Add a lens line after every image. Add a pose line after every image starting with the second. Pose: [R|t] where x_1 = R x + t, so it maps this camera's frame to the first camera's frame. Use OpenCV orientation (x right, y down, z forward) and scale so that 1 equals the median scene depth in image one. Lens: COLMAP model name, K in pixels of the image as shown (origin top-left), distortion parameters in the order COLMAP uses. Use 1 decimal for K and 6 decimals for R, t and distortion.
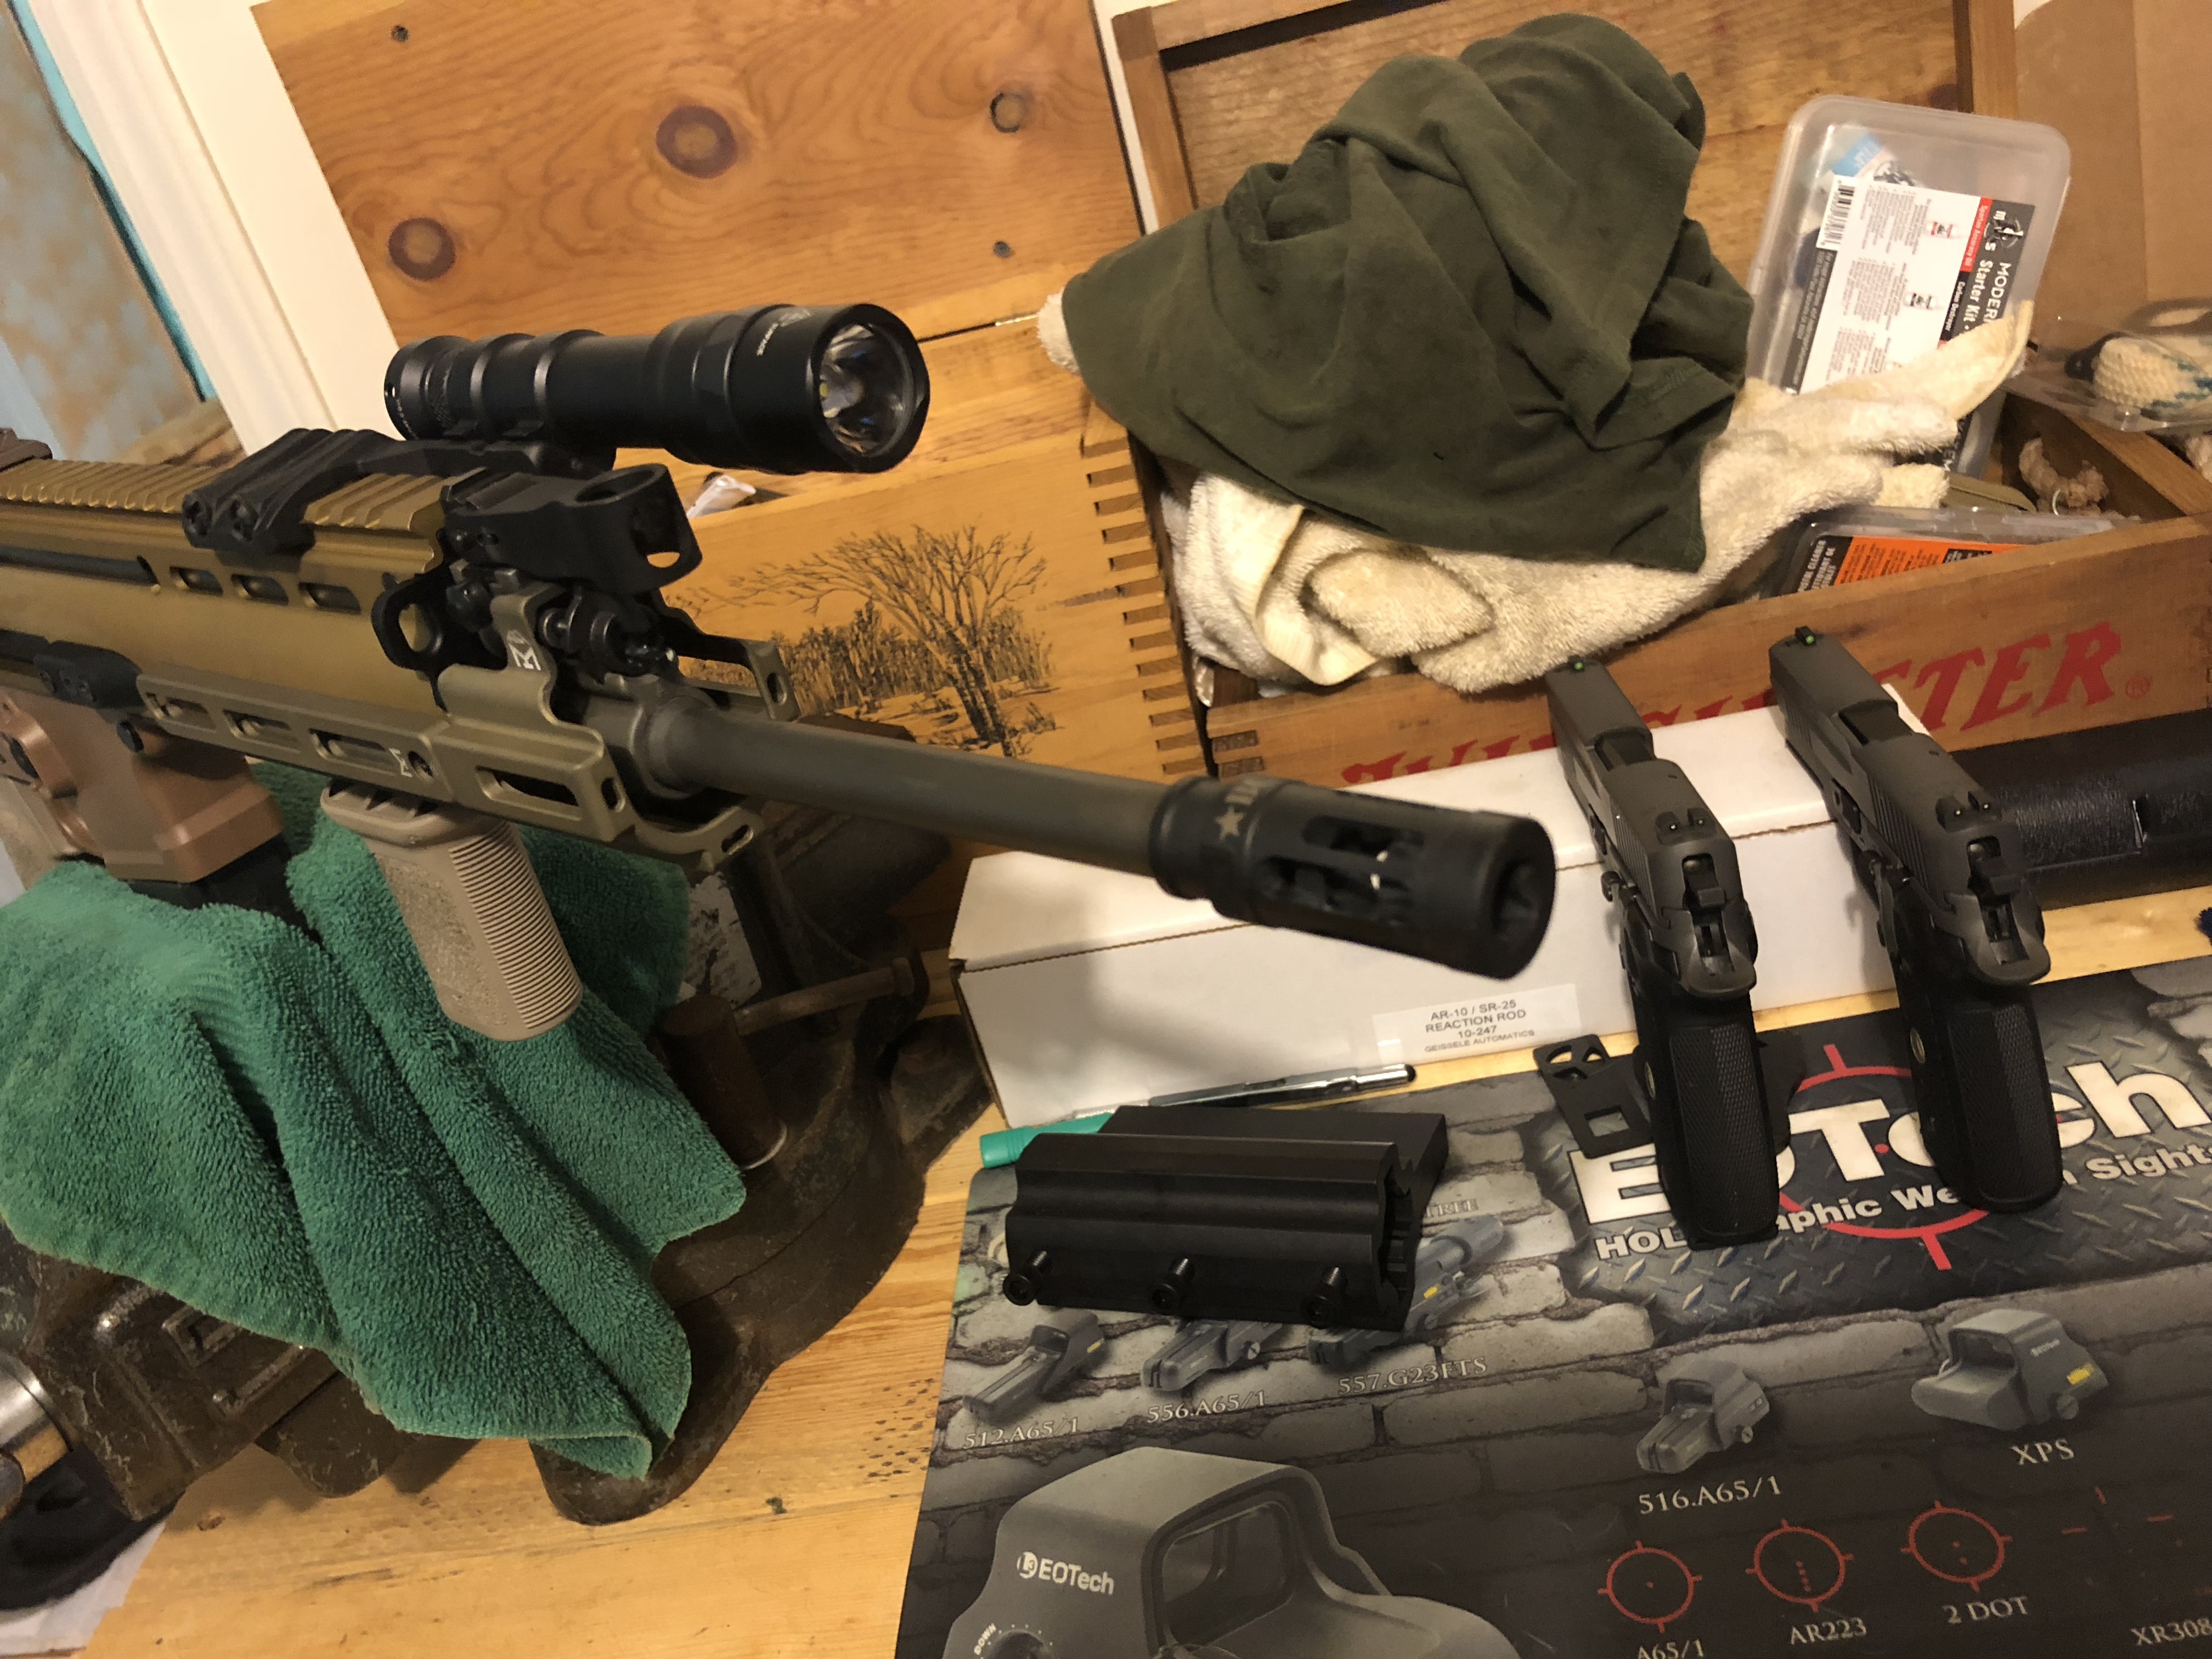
lens RADIAL K [[1888.3, 0, 1103.4], [0, 1888.3, 827.0], [0, 0, 1]] dist [0.013662, -0.032169]
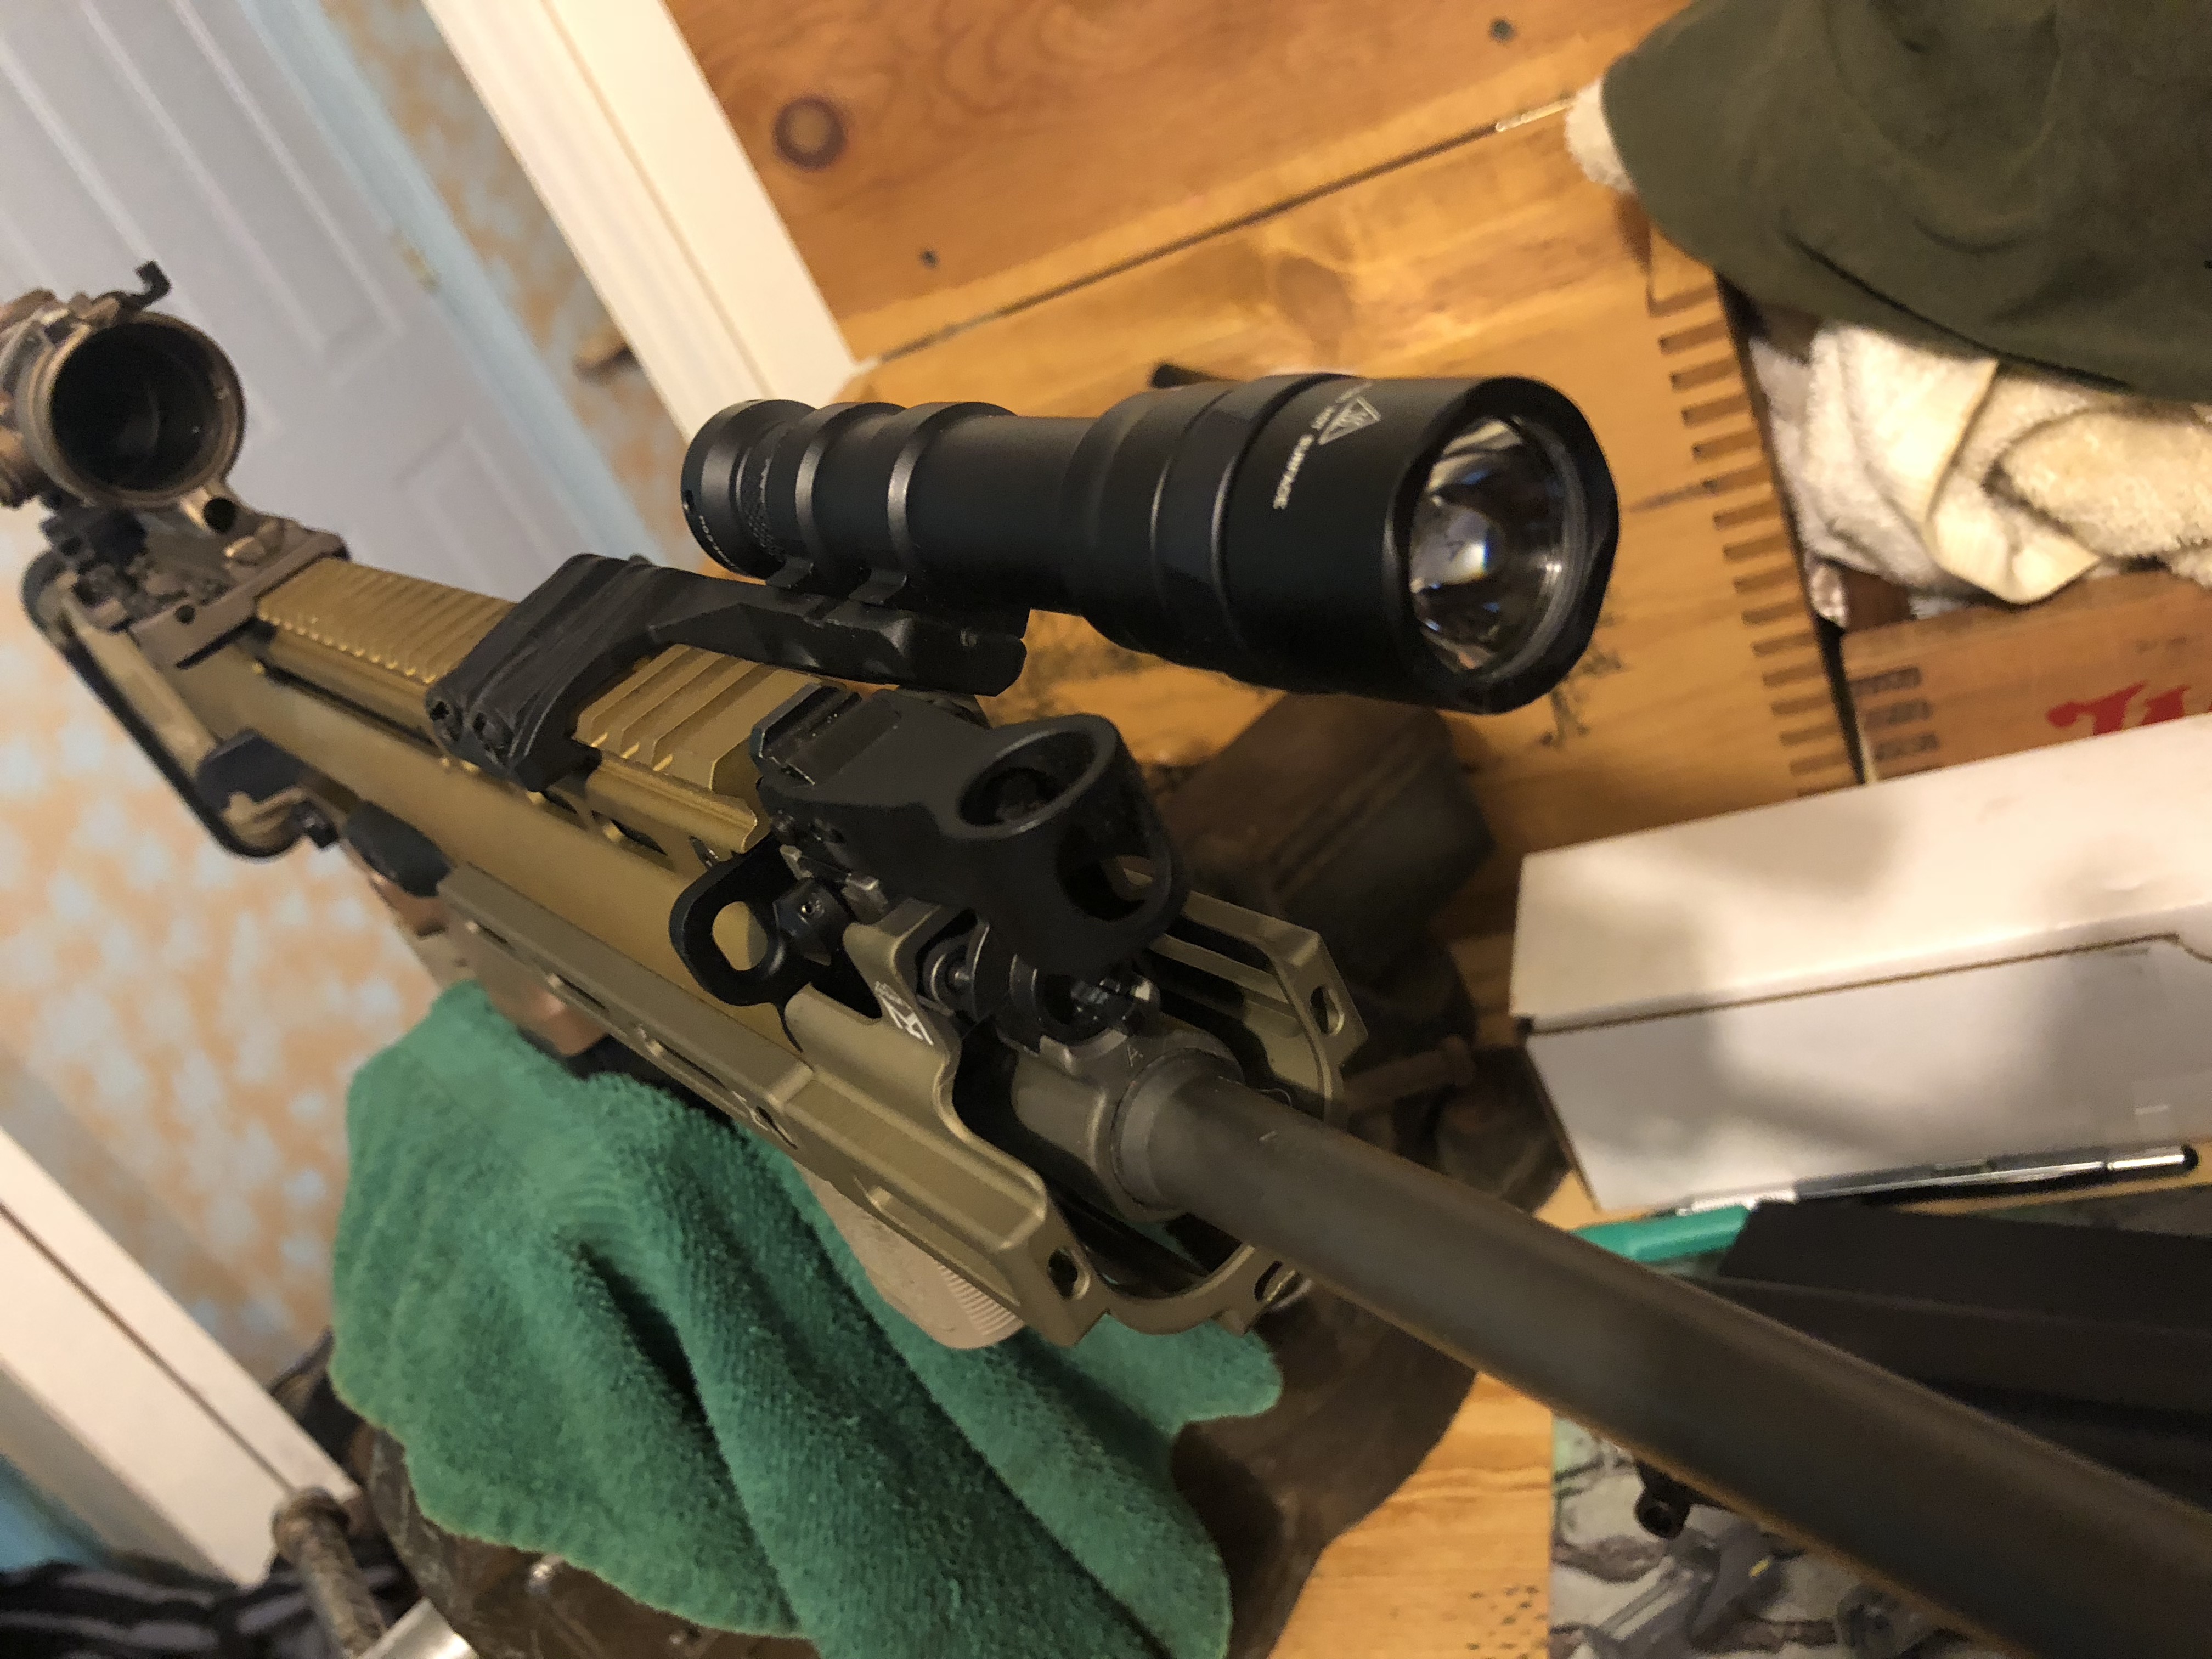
lens RADIAL K [[1888.3, 0, 1069.6], [0, 1888.3, 809.7], [0, 0, 1]] dist [0.013662, -0.032169]
pose [[0.963458, -0.052250, -0.262713, -0.049288], [0.080618, 0.991878, 0.098383, -0.102195], [0.255439, -0.115967, 0.959845, 0.225790]]
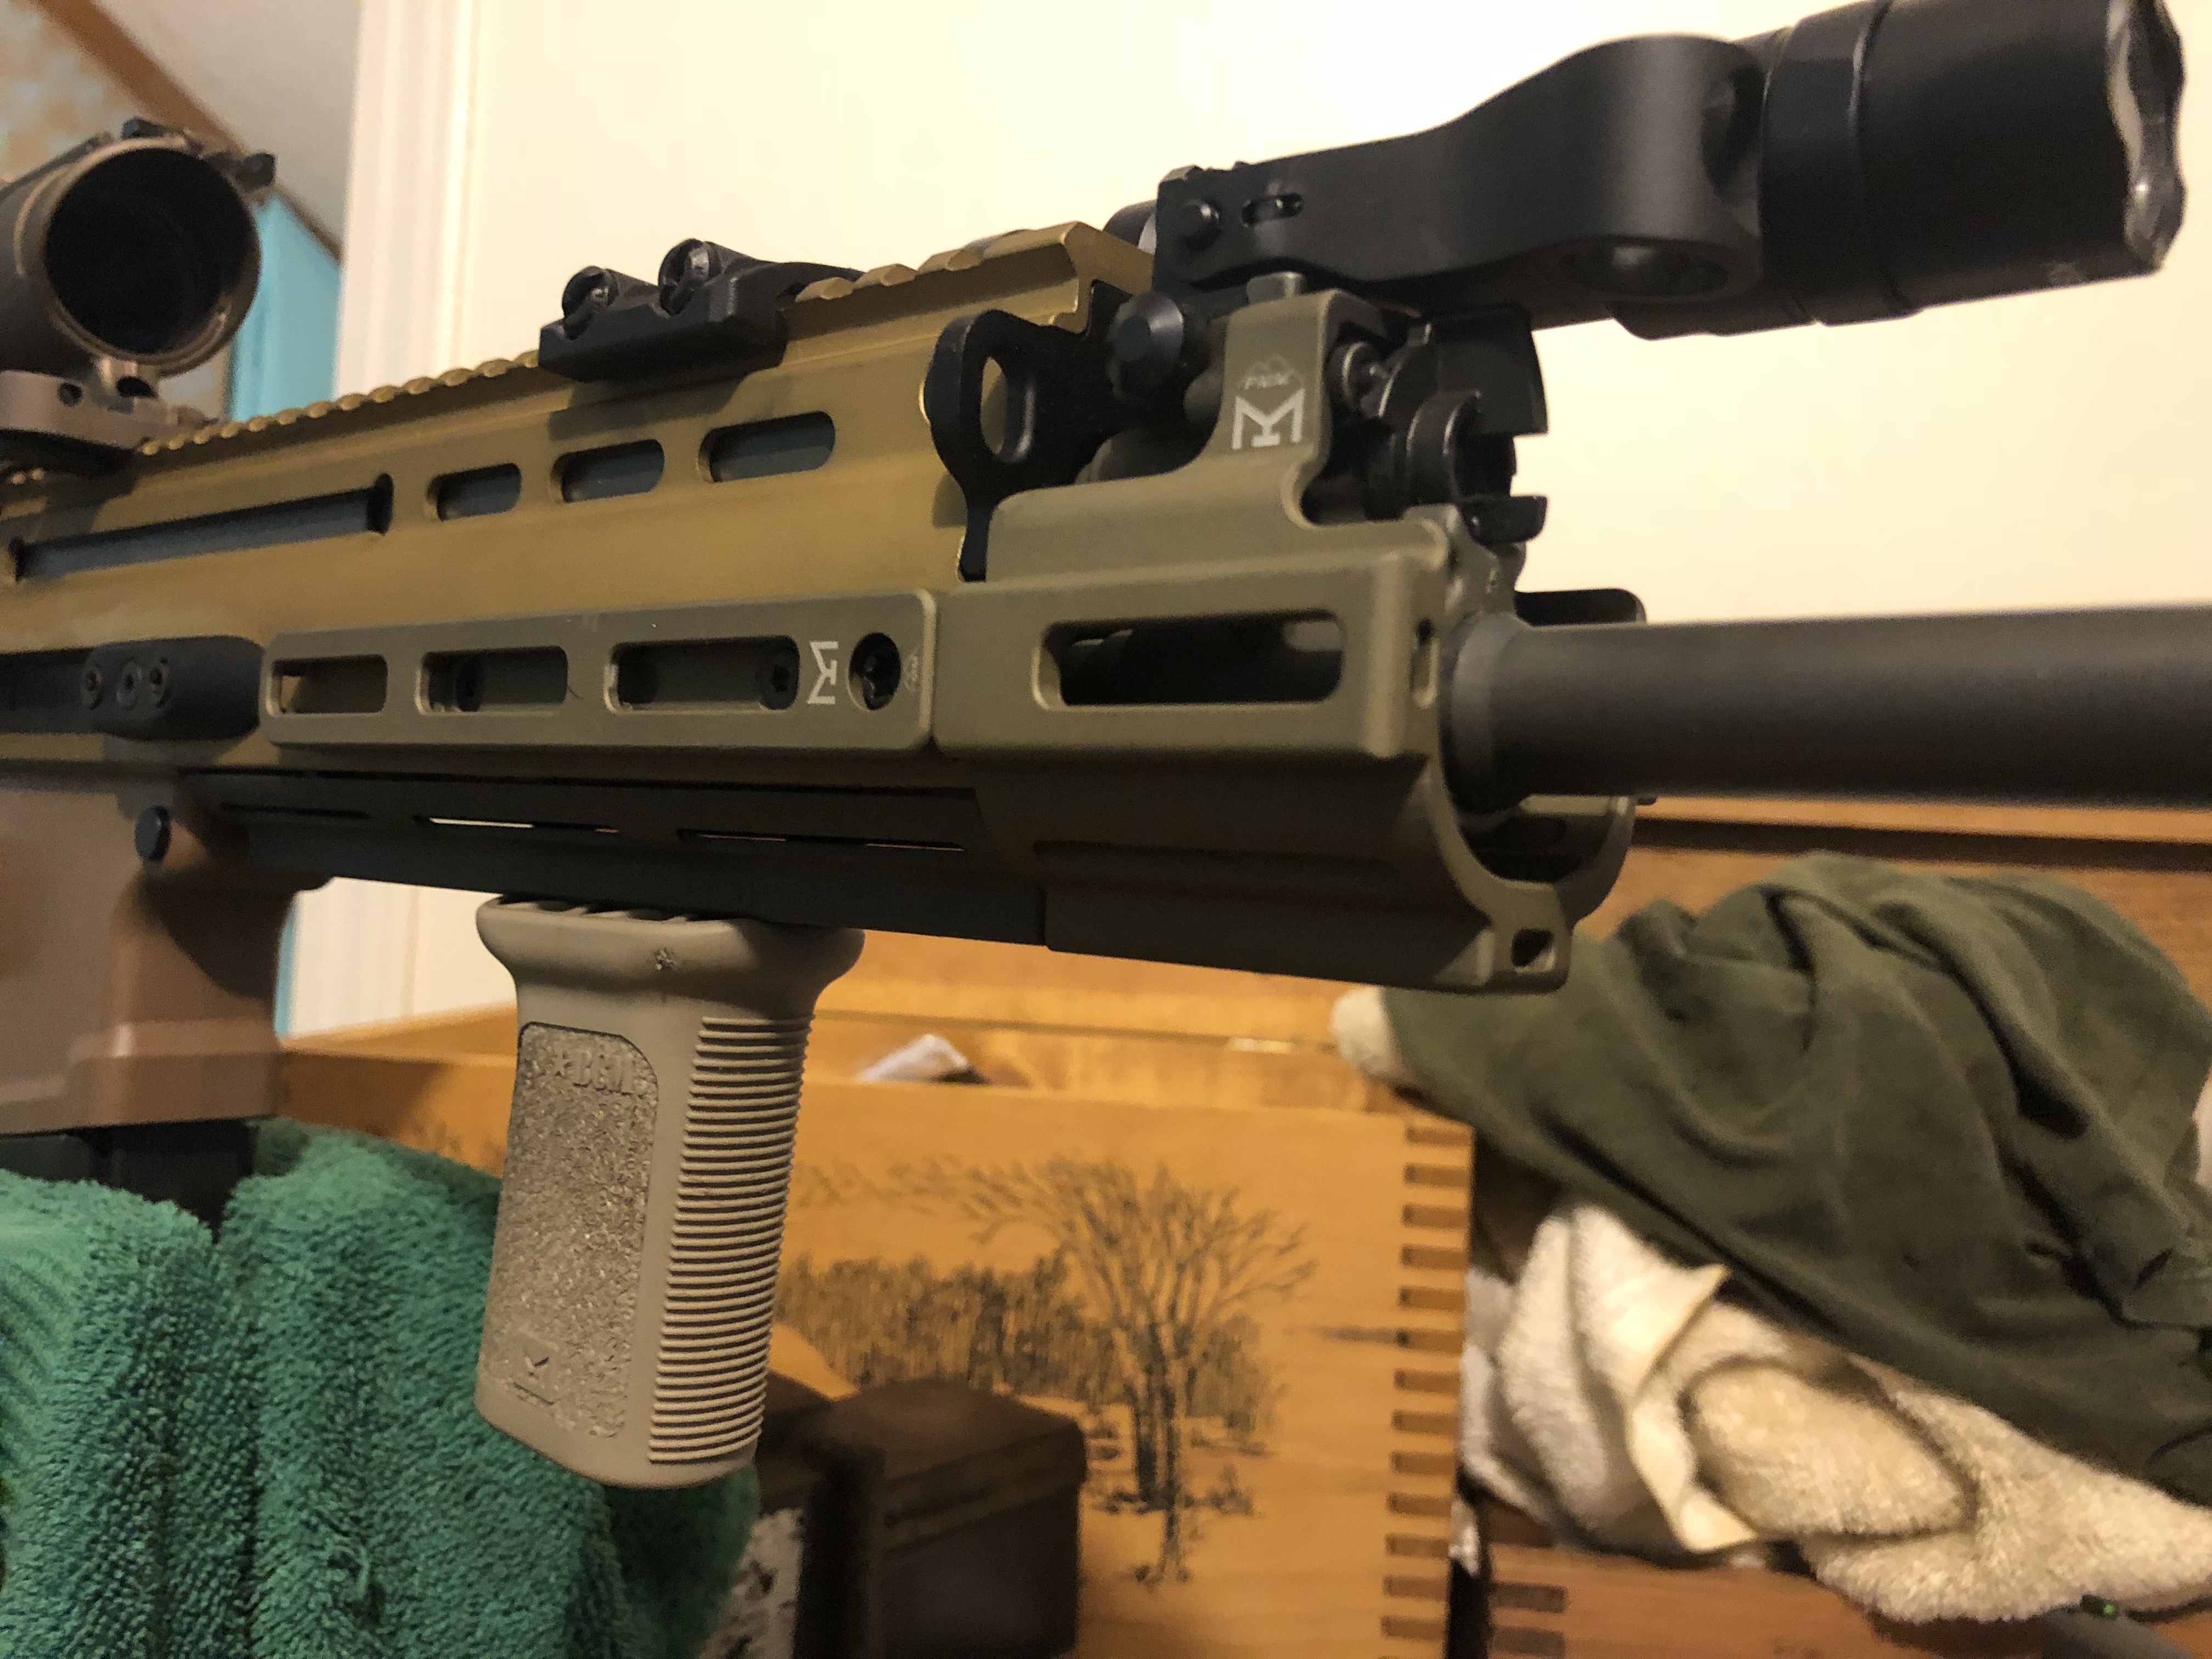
lens RADIAL K [[1888.3, 0, 1128.0], [0, 1888.3, 759.5], [0, 0, 1]] dist [0.013662, -0.032169]
pose [[0.952445, 0.302693, -0.035005, -0.146990], [-0.275416, 0.806034, -0.523885, 0.116320], [-0.130361, 0.508613, 0.851069, 0.310491]]
